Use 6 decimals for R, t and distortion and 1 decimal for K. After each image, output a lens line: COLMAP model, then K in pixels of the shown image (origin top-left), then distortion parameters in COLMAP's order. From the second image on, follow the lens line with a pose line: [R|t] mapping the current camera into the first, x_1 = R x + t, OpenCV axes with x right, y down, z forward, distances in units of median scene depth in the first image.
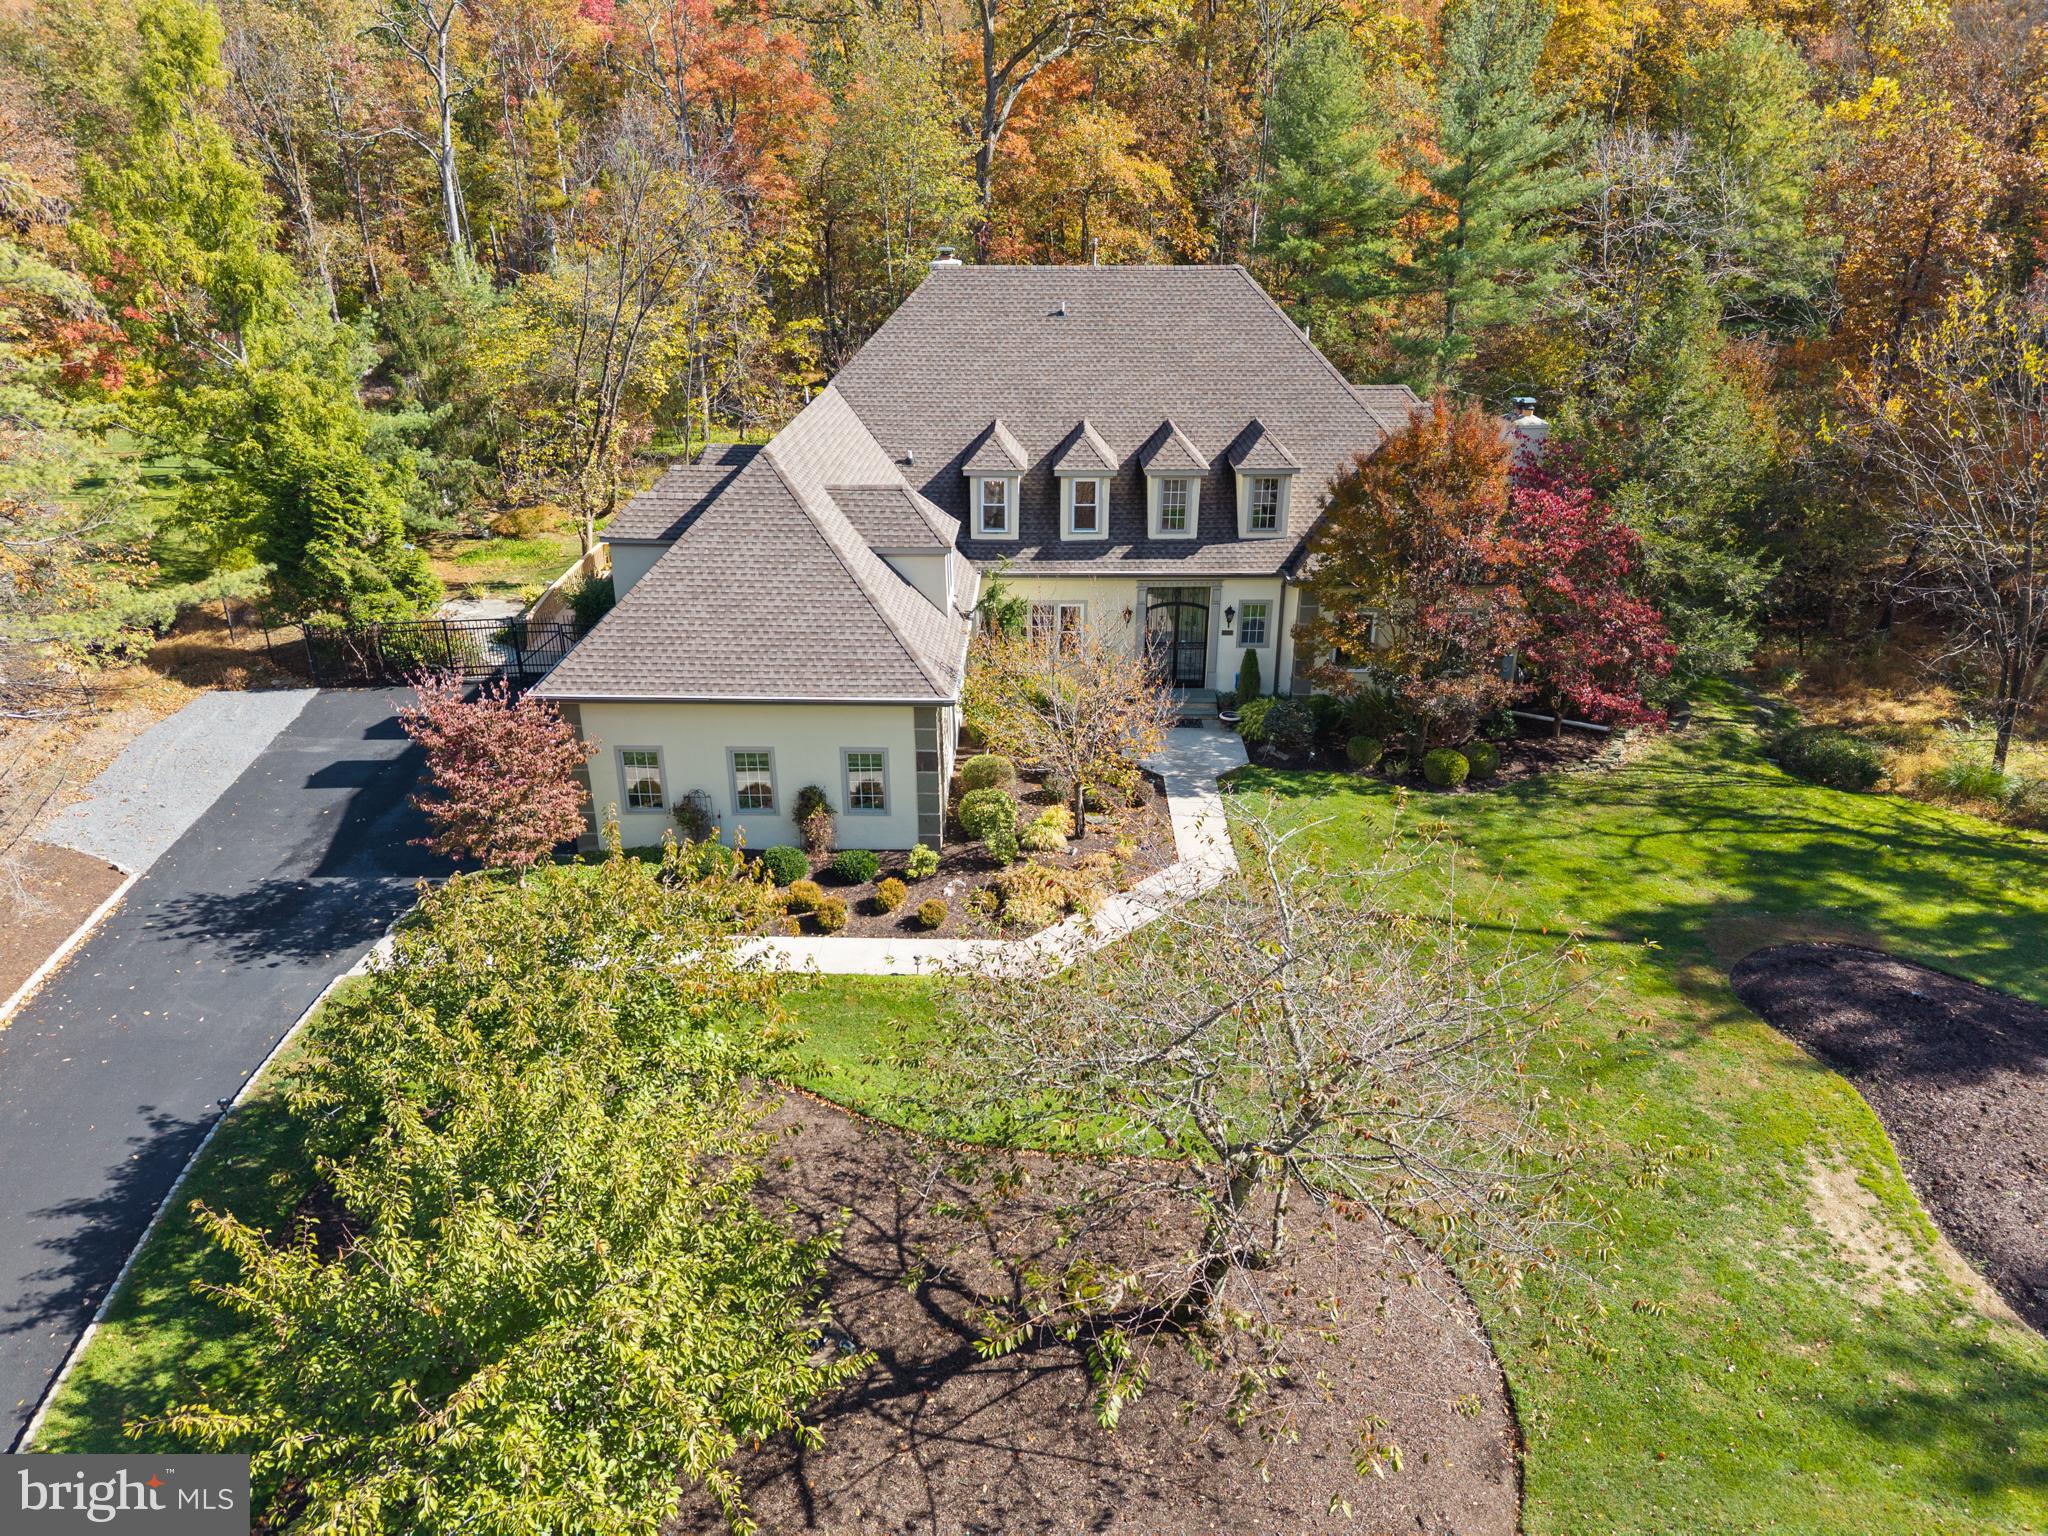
lens RADIAL K [[1368.7, 0, 1024.0], [0, 1368.7, 768.0], [0, 0, 1]] dist [0.041761, -0.059197]
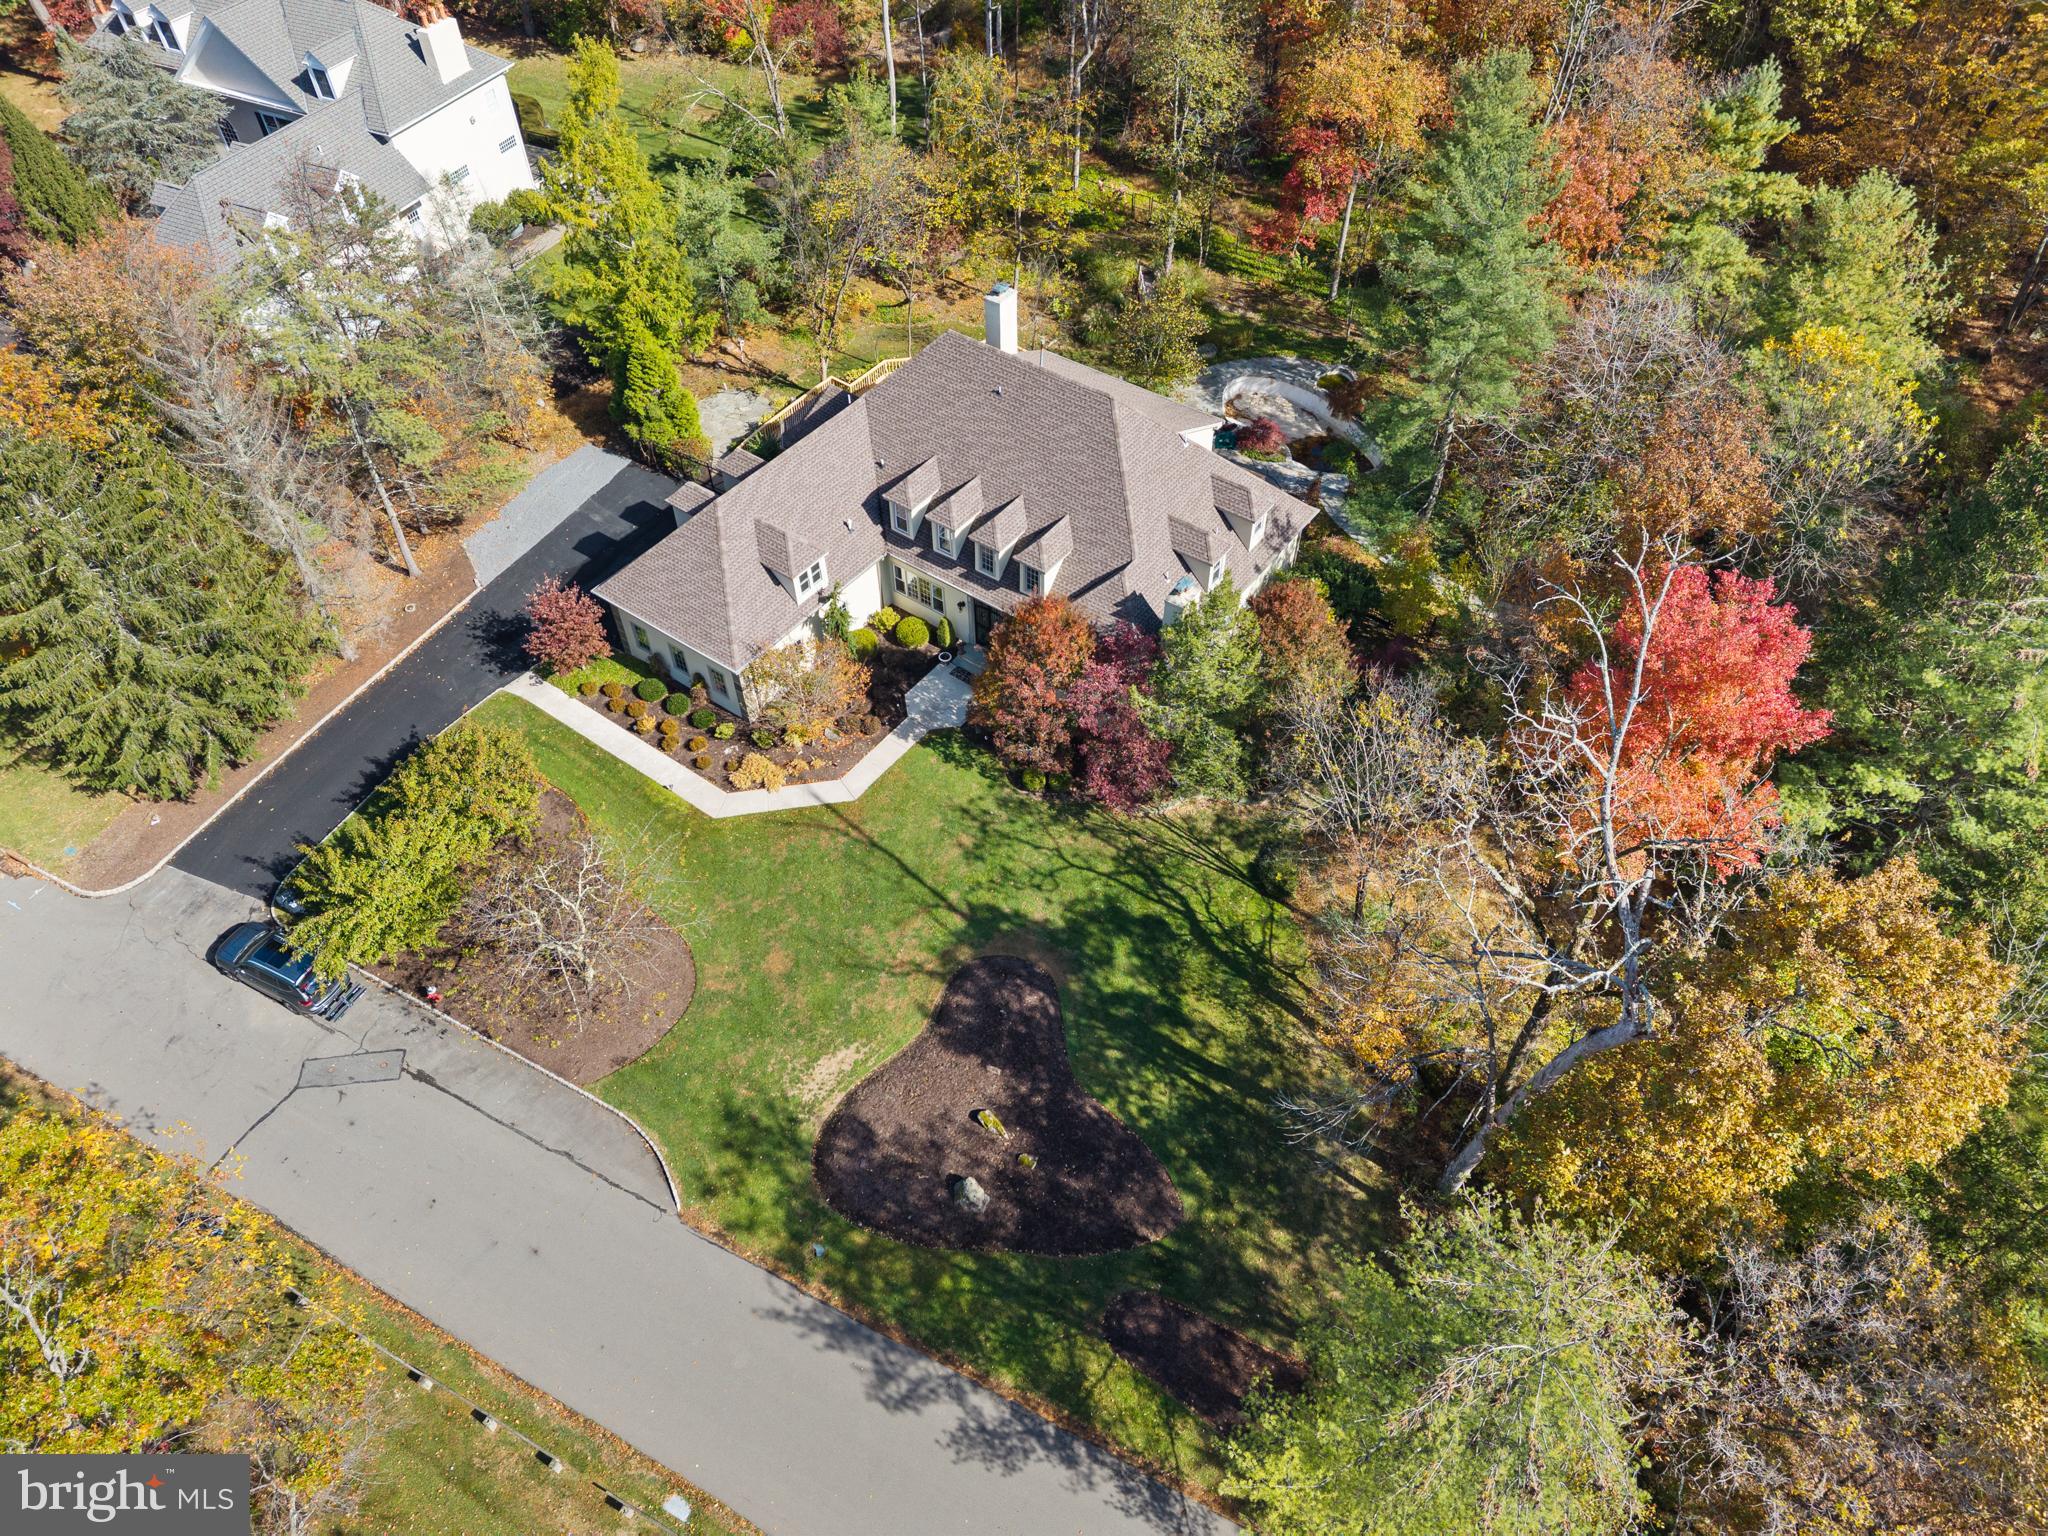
lens RADIAL K [[1368.7, 0, 1024.0], [0, 1368.7, 768.0], [0, 0, 1]] dist [0.041761, -0.059197]
pose [[0.818124, 0.433036, -0.378356, 1.118075], [-0.229980, 0.849447, 0.474920, -0.983021], [0.527051, -0.301529, 0.794543, -0.449259]]
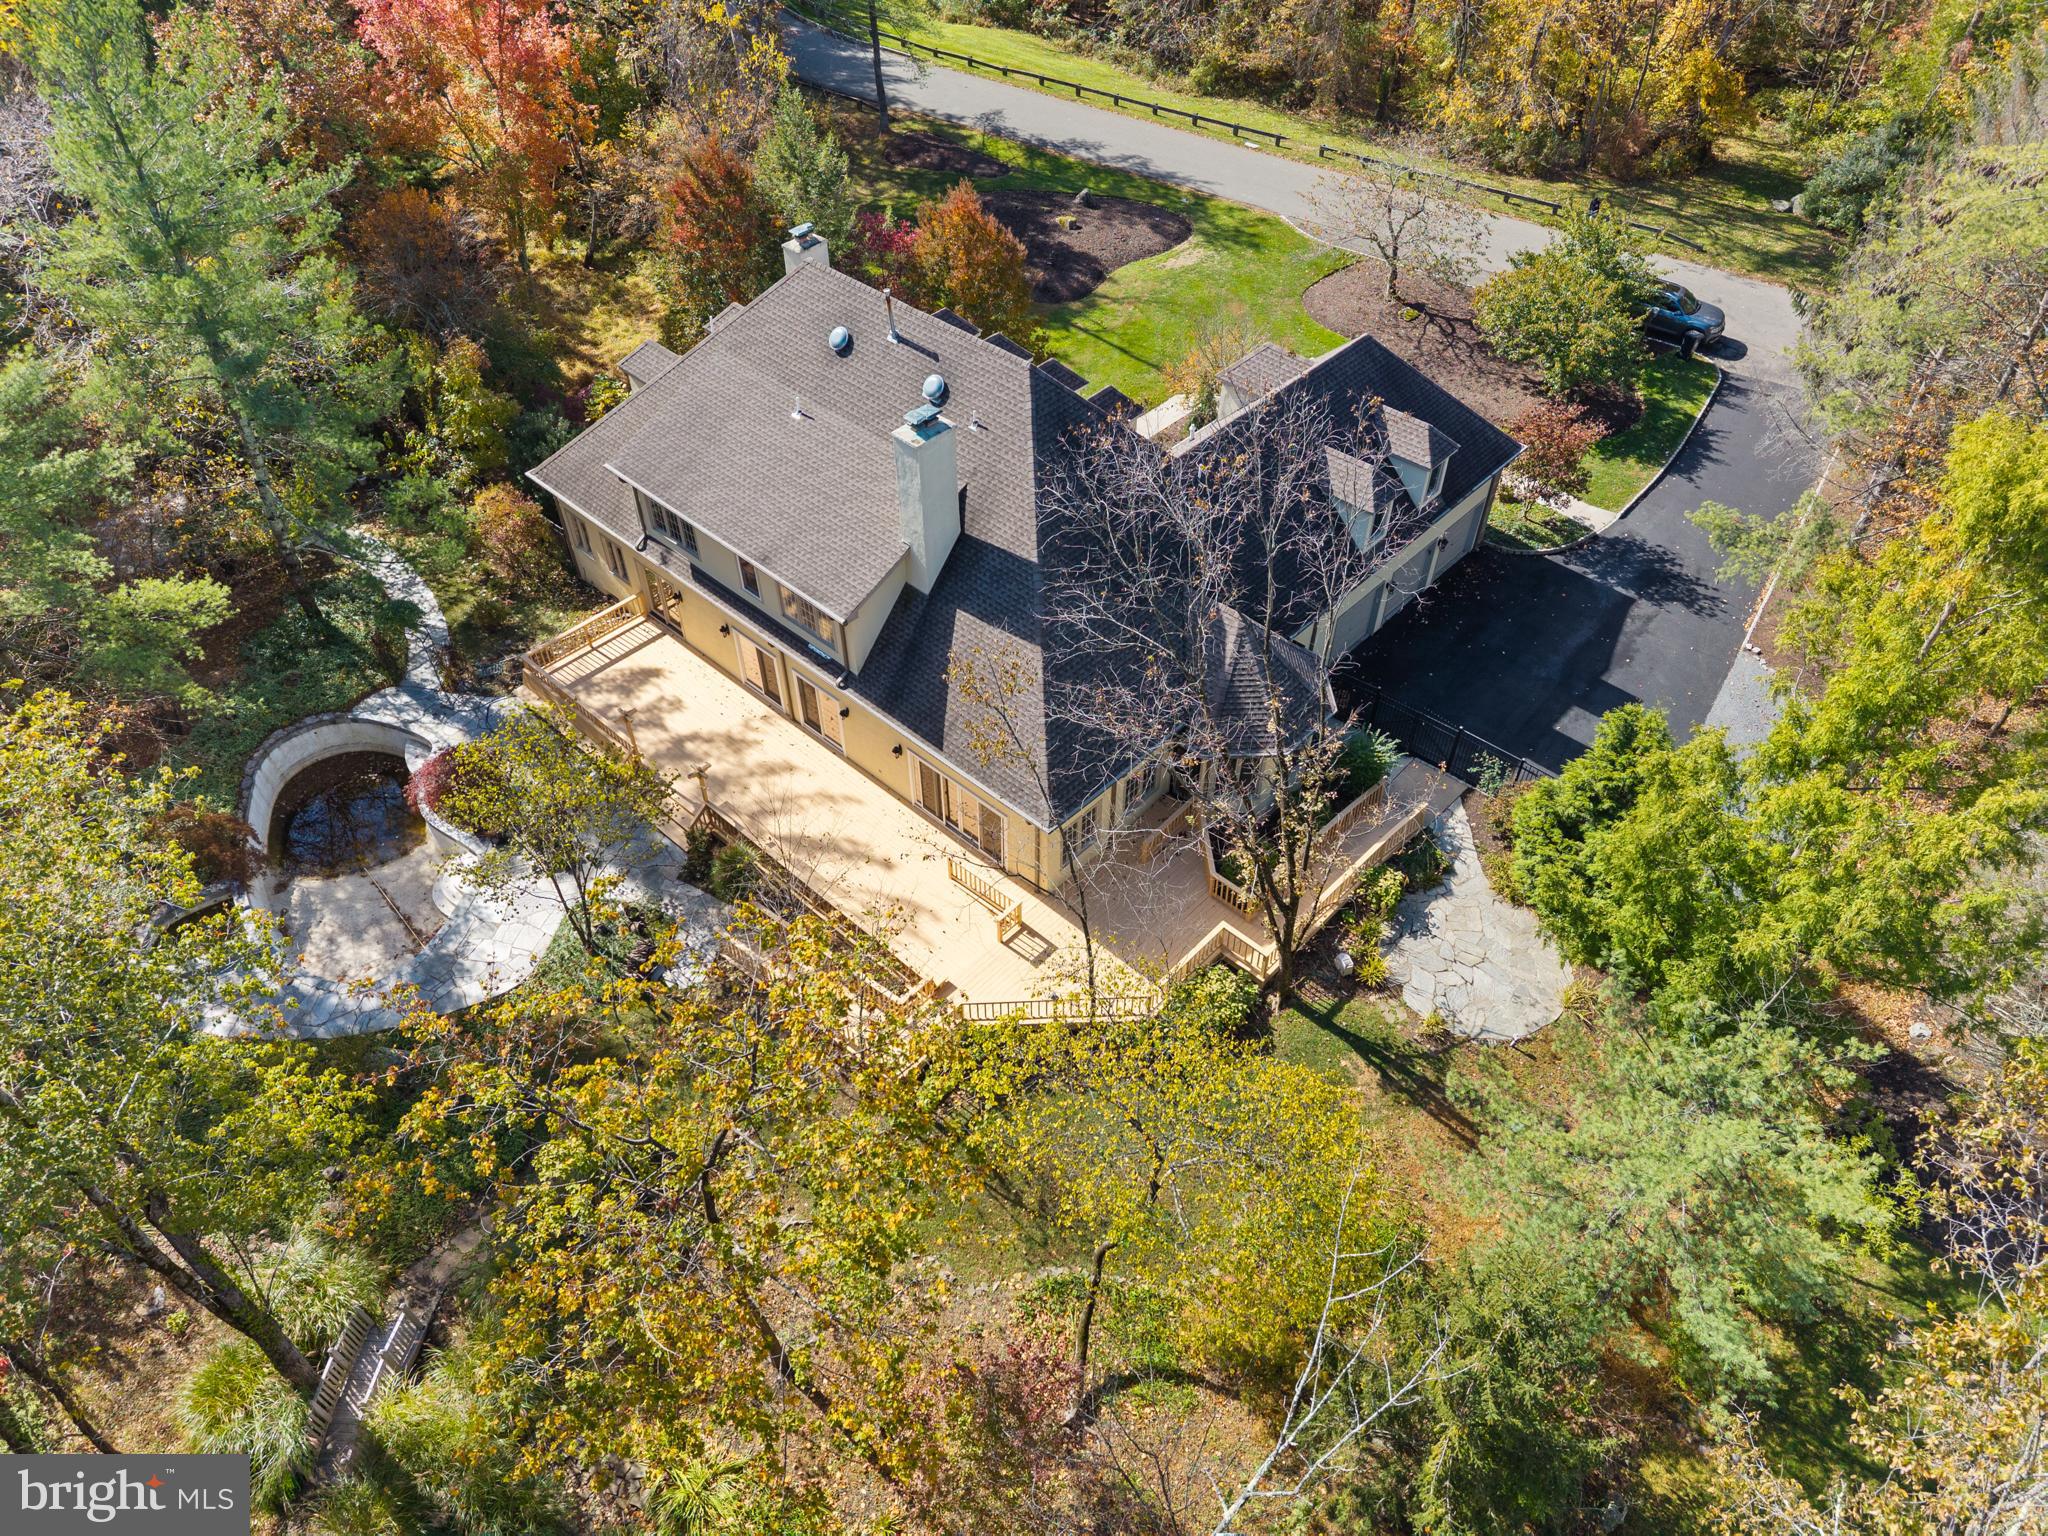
lens RADIAL K [[1368.7, 0, 1024.0], [0, 1368.7, 768.0], [0, 0, 1]] dist [0.041761, -0.059197]
pose [[-0.739653, -0.470165, 0.481517, -0.882460], [0.275602, 0.441129, 0.854078, -1.426065], [-0.613969, 0.764428, -0.196704, 1.955851]]
